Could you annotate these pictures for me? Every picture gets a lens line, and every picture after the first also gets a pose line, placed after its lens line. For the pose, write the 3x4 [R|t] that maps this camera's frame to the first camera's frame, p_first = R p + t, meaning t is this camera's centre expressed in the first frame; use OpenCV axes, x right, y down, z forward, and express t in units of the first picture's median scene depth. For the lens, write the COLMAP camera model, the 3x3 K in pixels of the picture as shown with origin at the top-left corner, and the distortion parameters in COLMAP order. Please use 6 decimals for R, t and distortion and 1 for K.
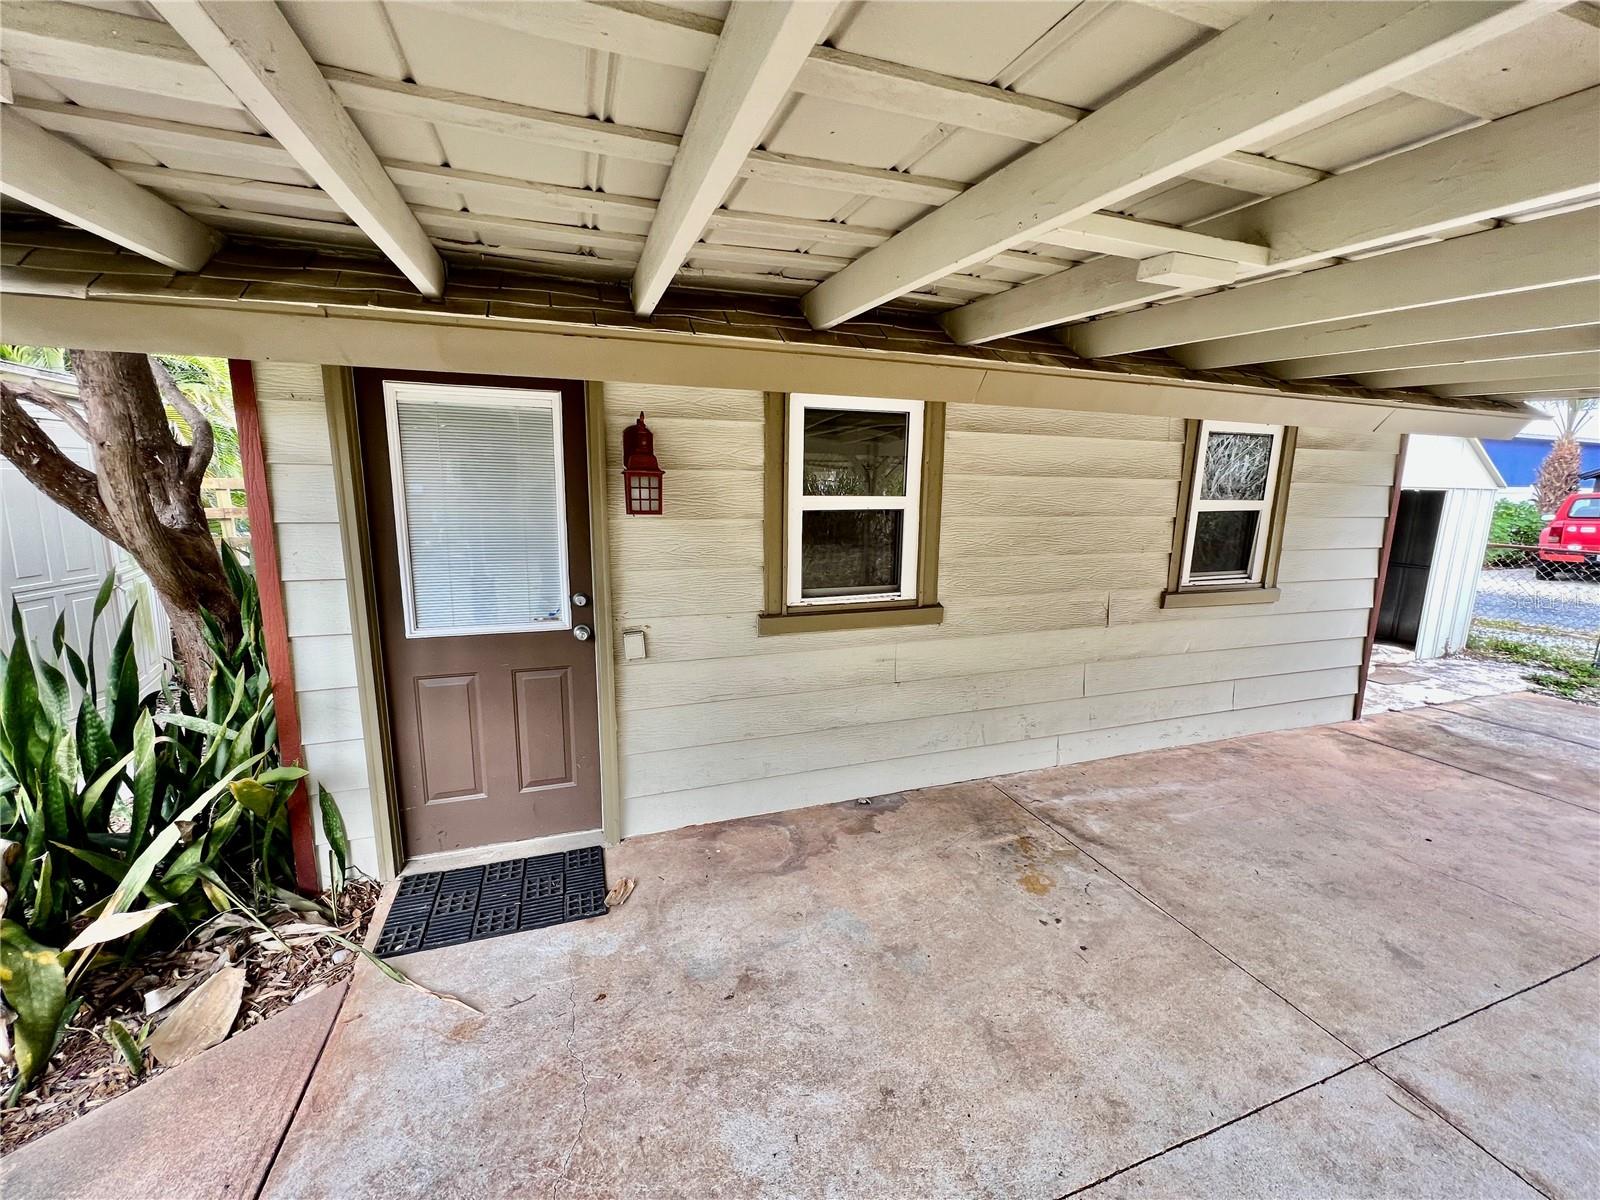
lens RADIAL K [[642.6, 0, 799.5], [0, 642.6, 603.3], [0, 0, 1]] dist [-0.001980, 0.000942]
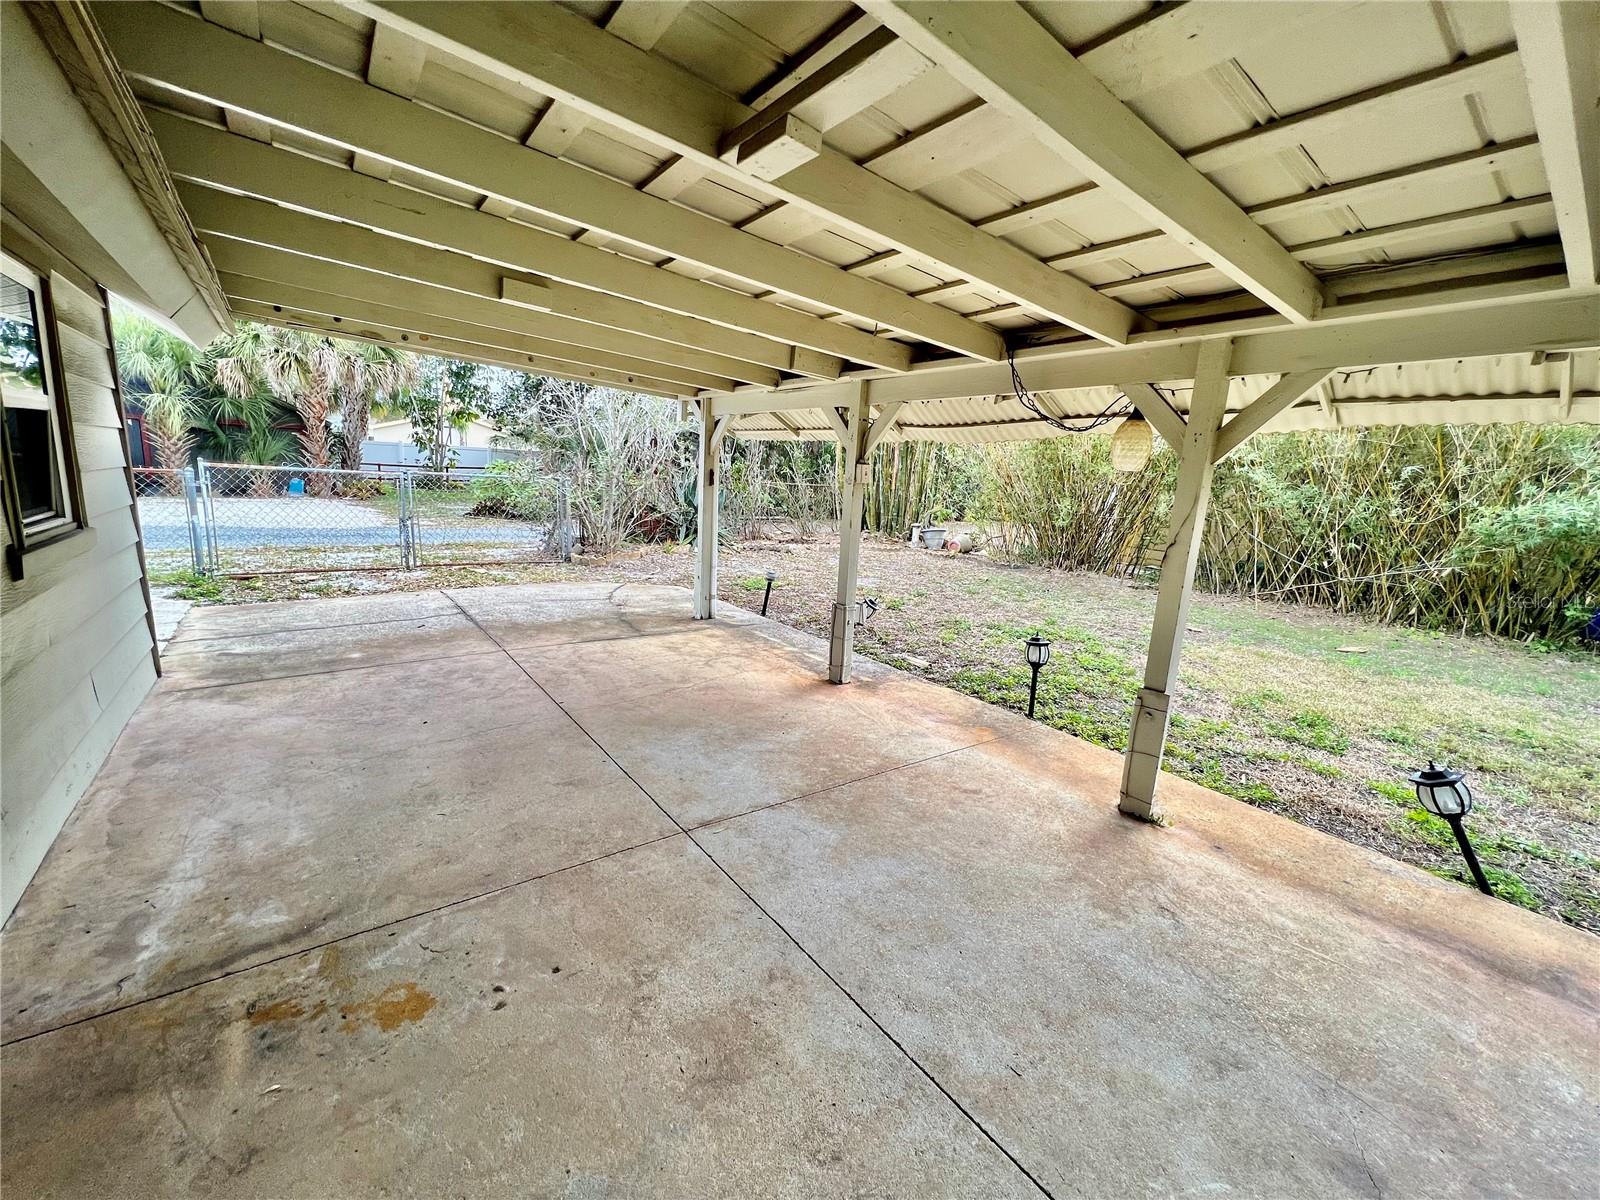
lens RADIAL K [[642.6, 0, 800.9], [0, 642.6, 596.2], [0, 0, 1]] dist [-0.001980, 0.000942]
pose [[-0.301798, -0.211943, 0.929515, -0.178518], [0.118722, 0.959032, 0.257220, -0.044546], [-0.945951, 0.187983, -0.264271, 0.526844]]
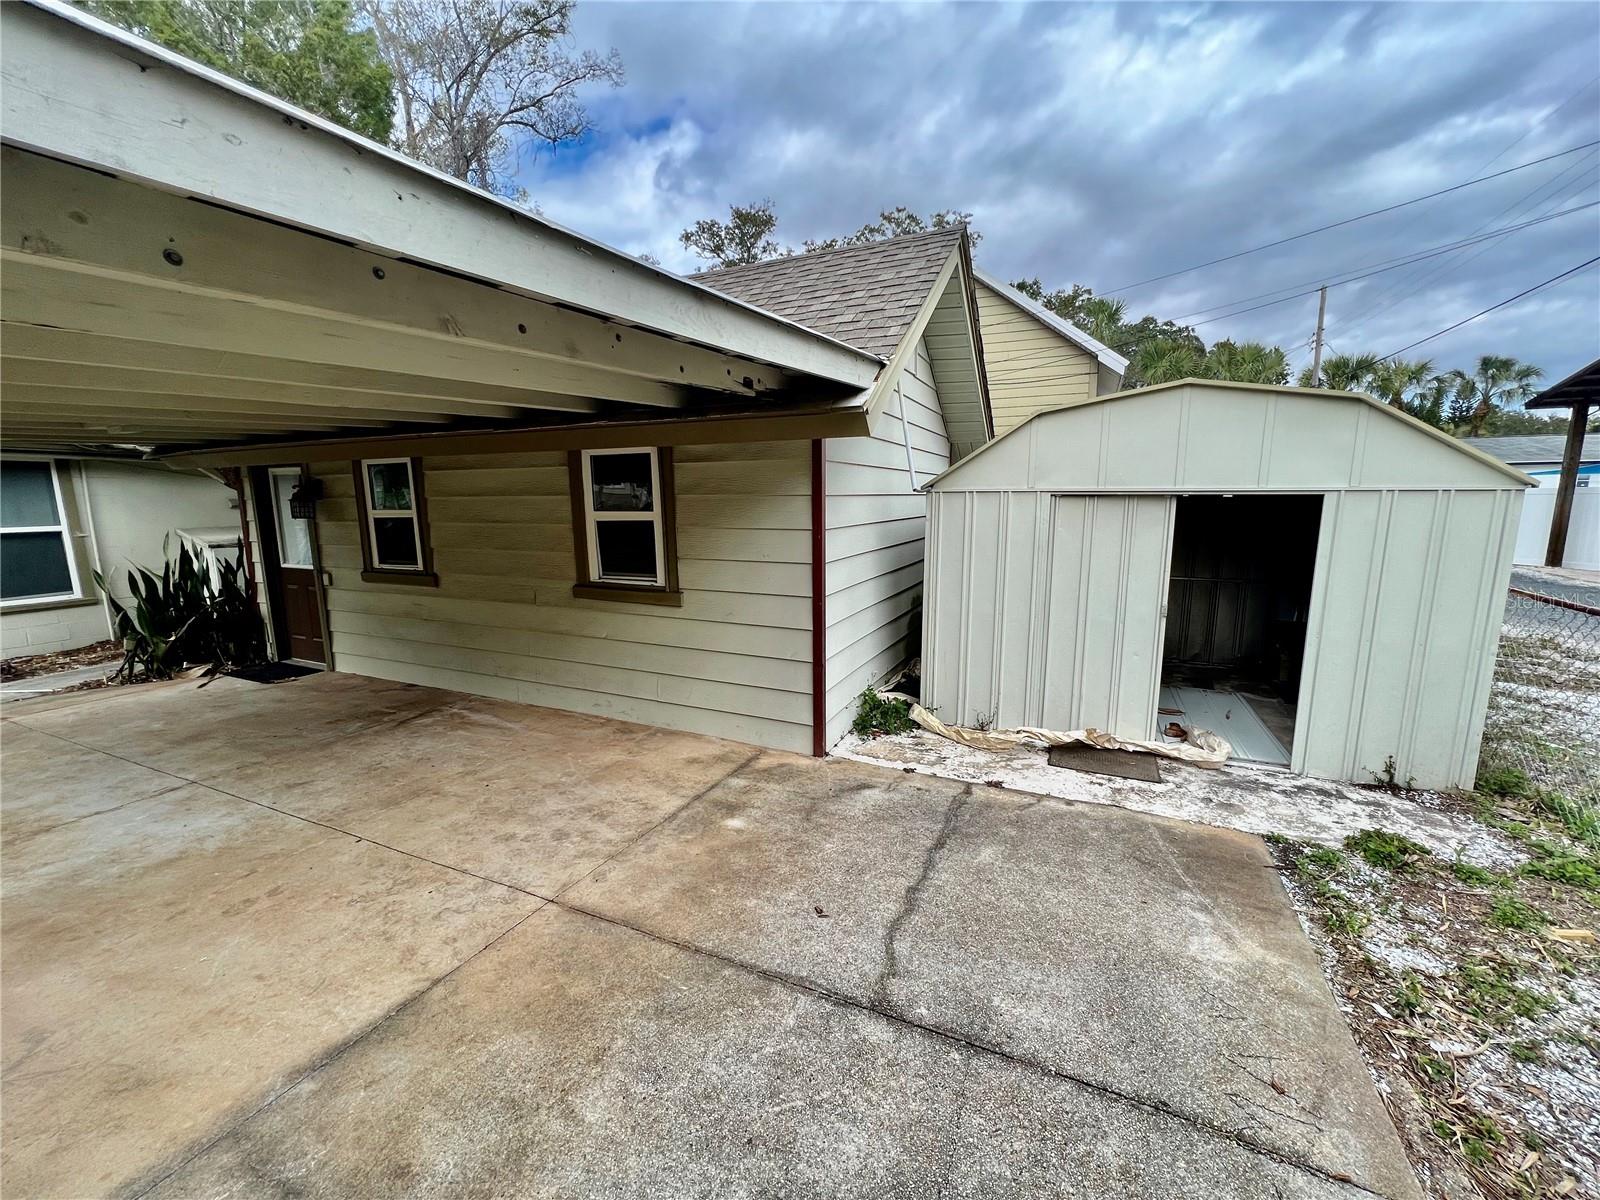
lens RADIAL K [[642.6, 0, 801.5], [0, 642.6, 603.8], [0, 0, 1]] dist [-0.001980, 0.000942]
pose [[0.713197, 0.092536, -0.694829, 1.852435], [-0.112218, 0.993536, 0.017133, -0.053744], [0.691923, 0.065752, 0.718971, 0.423305]]
